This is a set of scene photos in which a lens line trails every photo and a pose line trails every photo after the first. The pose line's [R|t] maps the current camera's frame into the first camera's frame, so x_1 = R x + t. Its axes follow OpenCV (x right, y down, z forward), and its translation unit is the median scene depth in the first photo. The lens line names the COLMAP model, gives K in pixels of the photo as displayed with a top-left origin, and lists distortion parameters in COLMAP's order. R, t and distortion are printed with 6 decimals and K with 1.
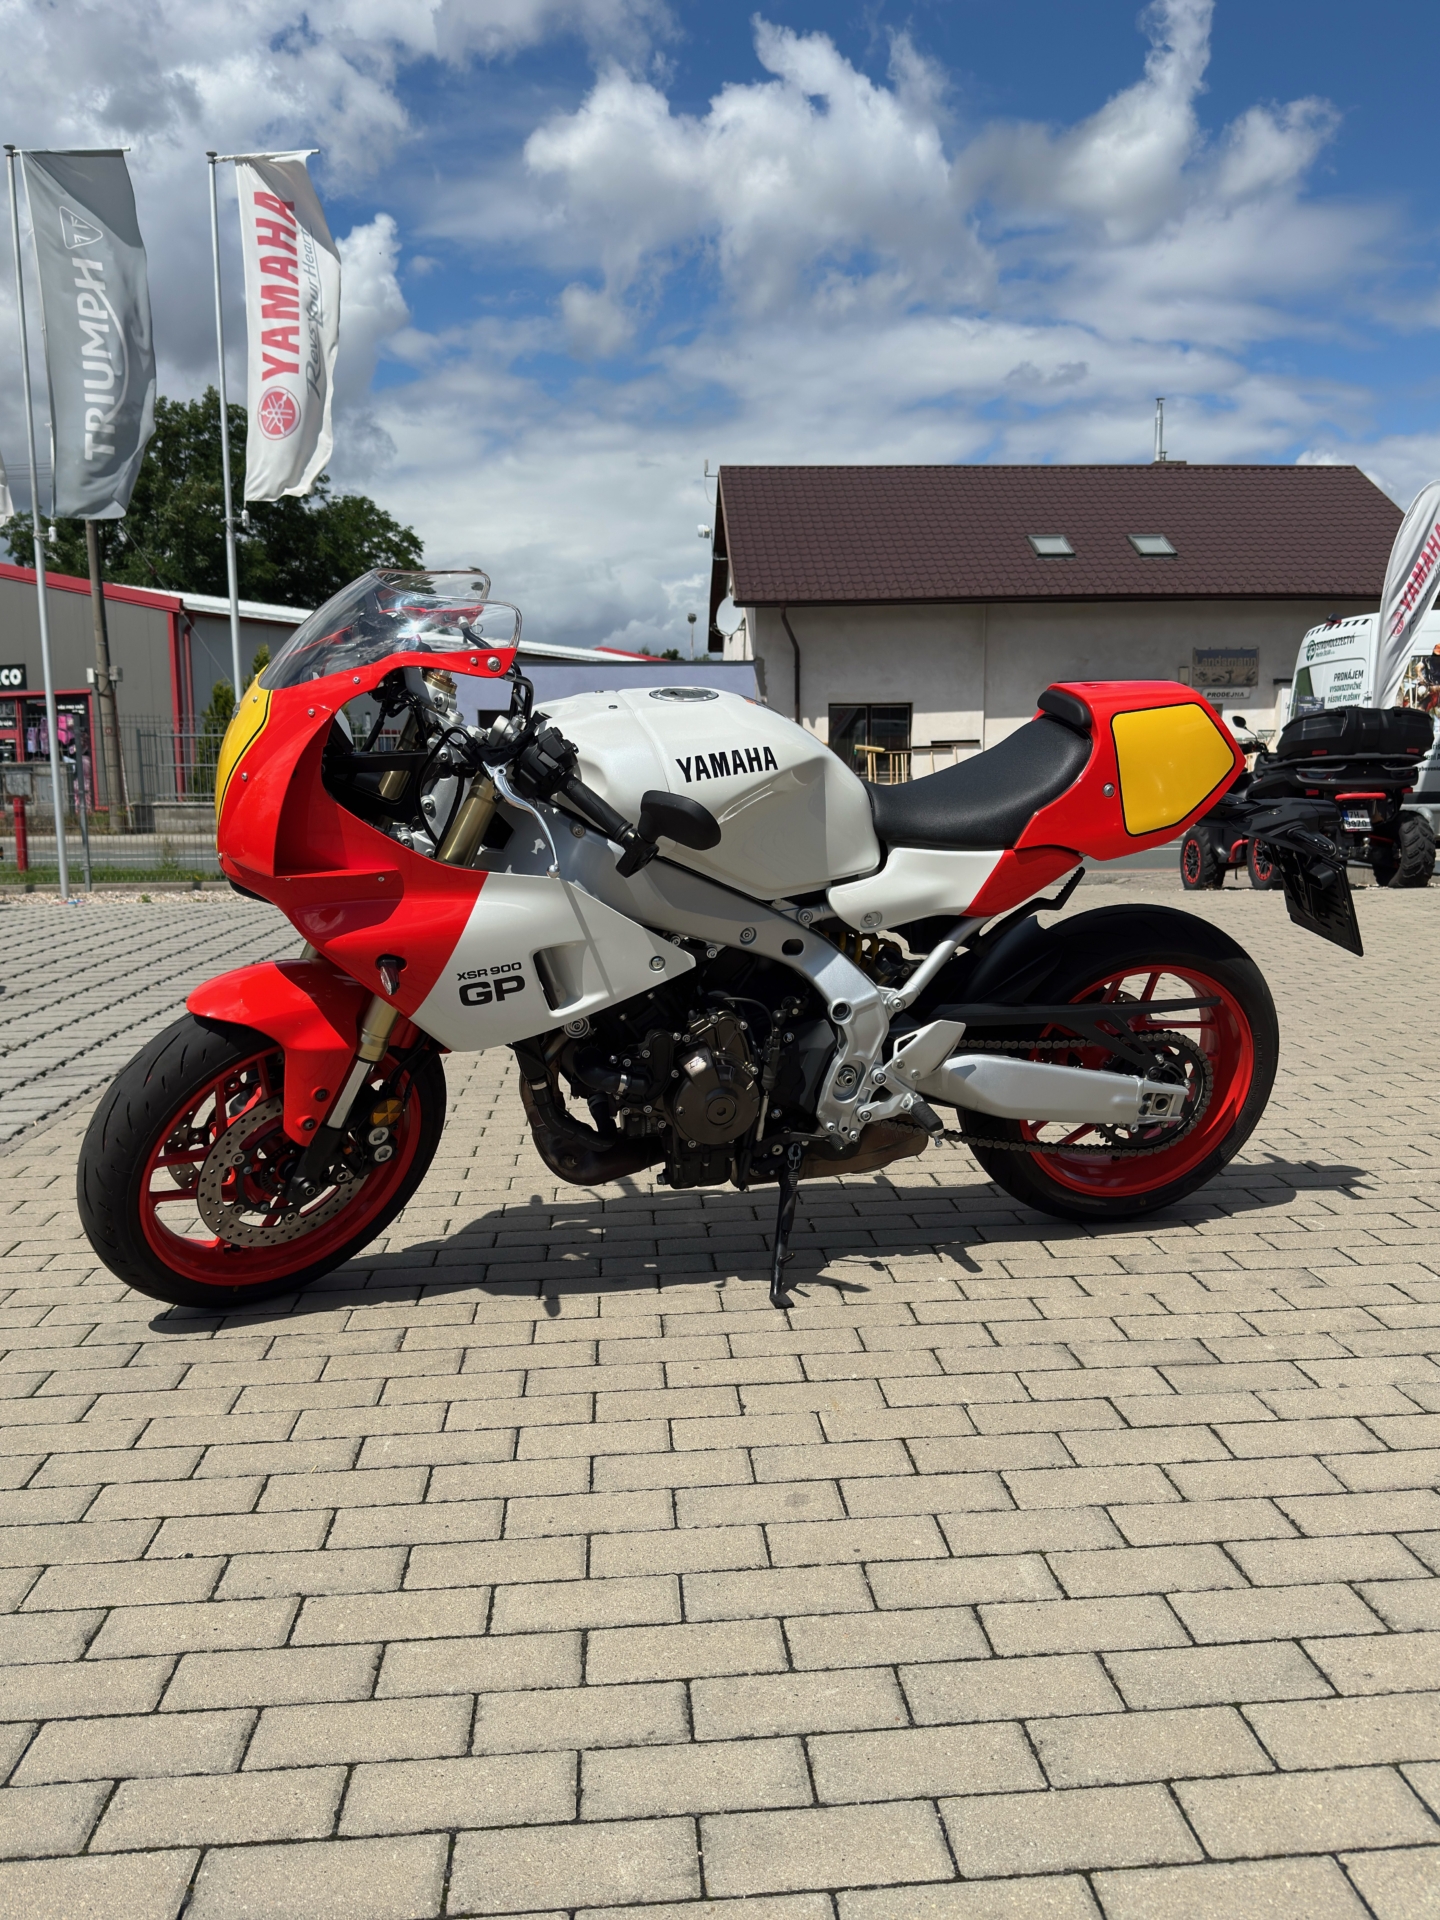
lens RADIAL K [[1558.5, 0, 703.2], [0, 1558.5, 991.7], [0, 0, 1]] dist [0.020370, -0.021142]
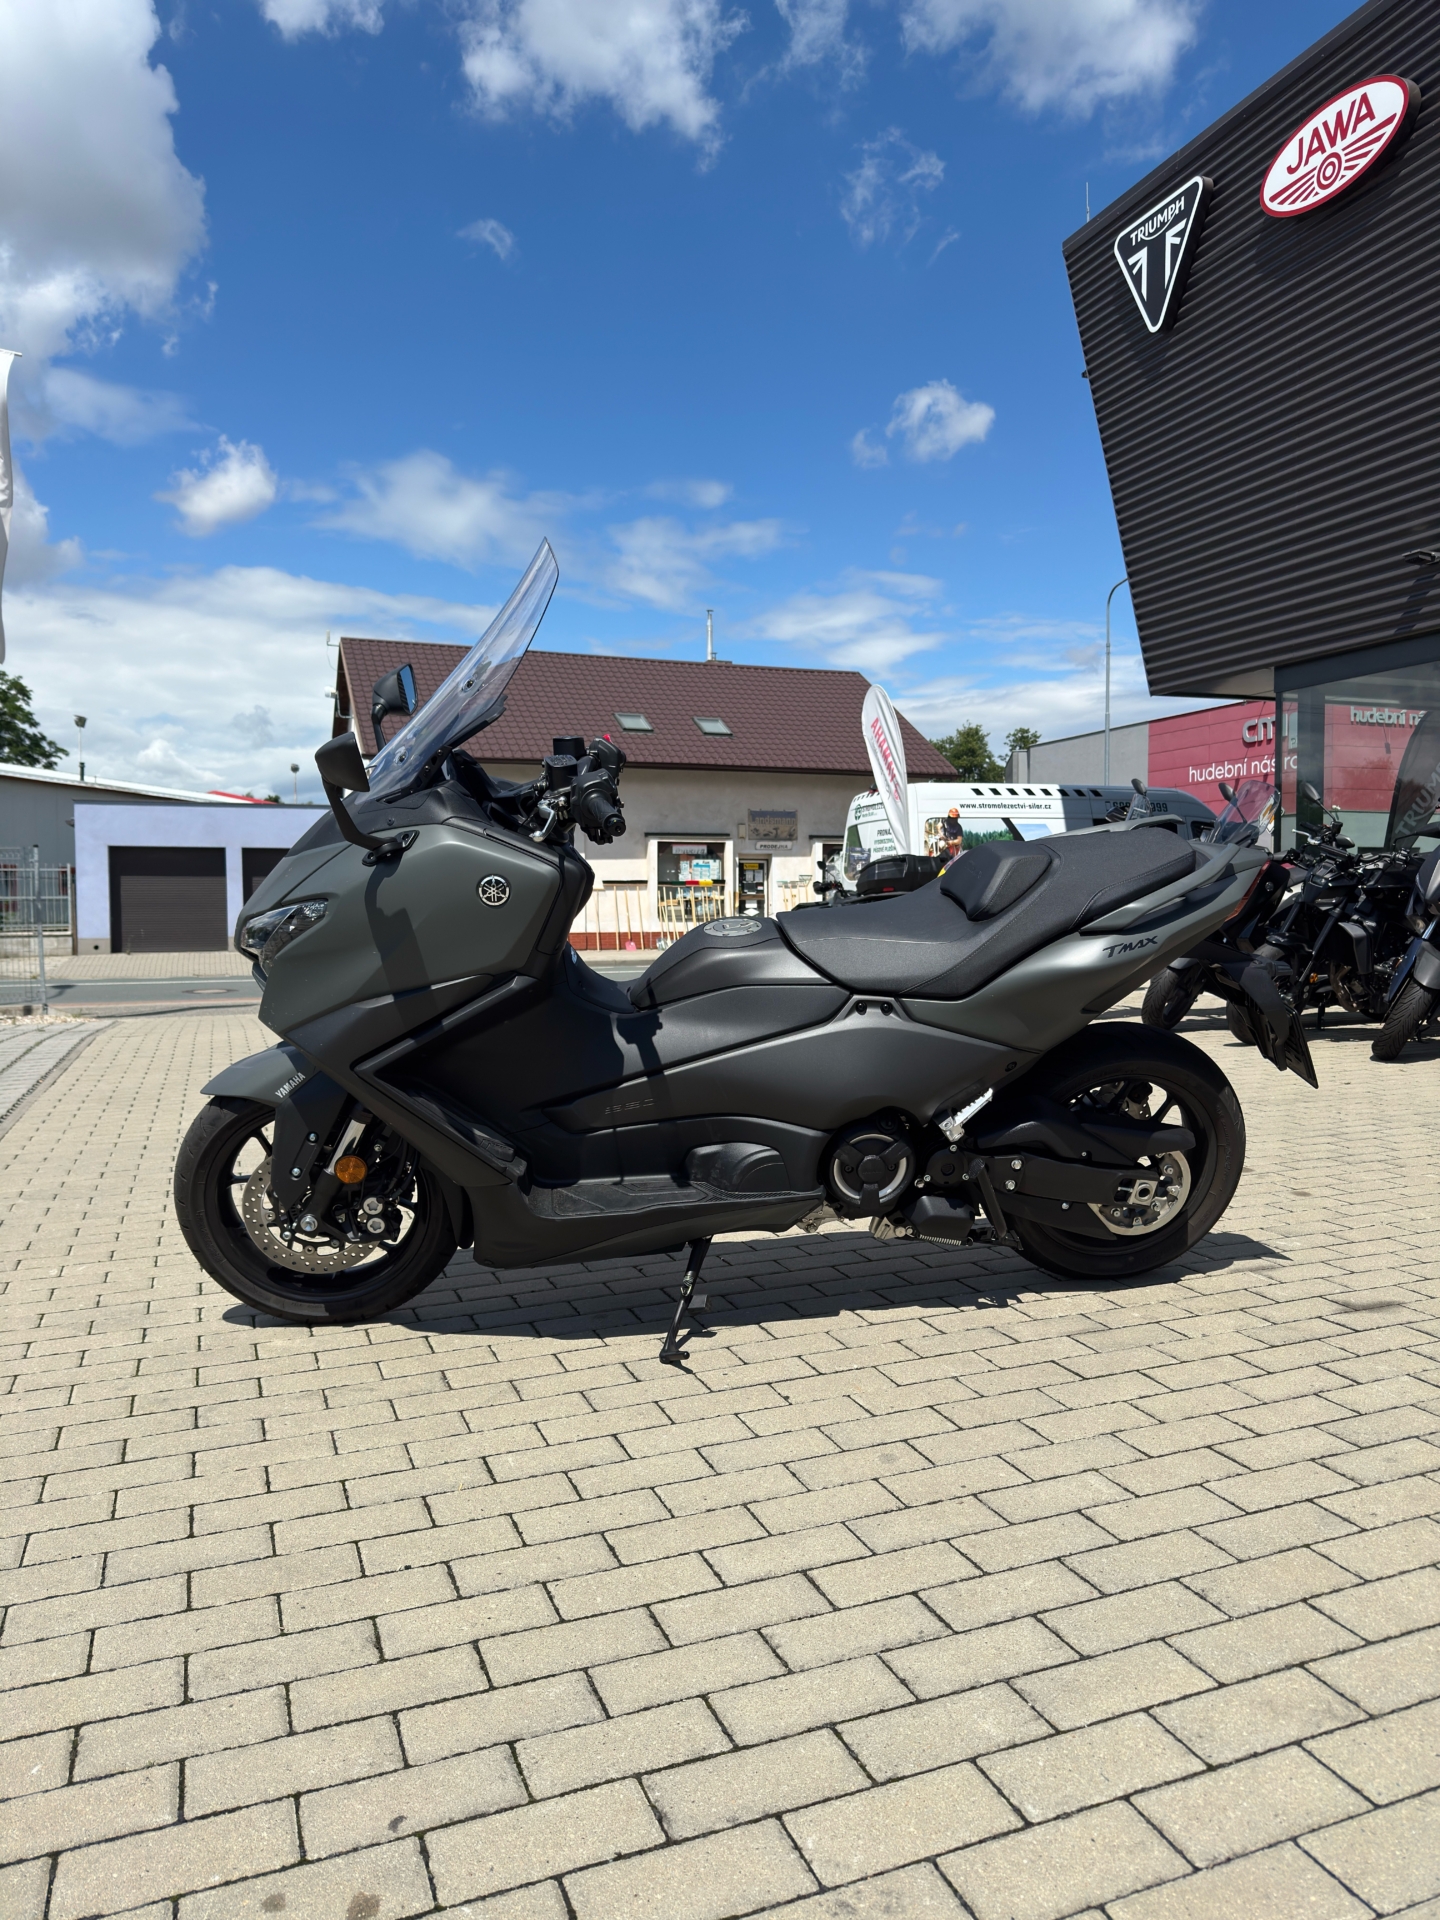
lens RADIAL K [[1357.1, 0, 730.2], [0, 1357.1, 967.5], [0, 0, 1]] dist [0.031805, -0.039045]
pose [[0.953743, -0.008492, 0.300503, -0.332738], [0.037524, 0.995146, -0.090975, 0.028799], [-0.298272, 0.098043, 0.949432, -0.020965]]
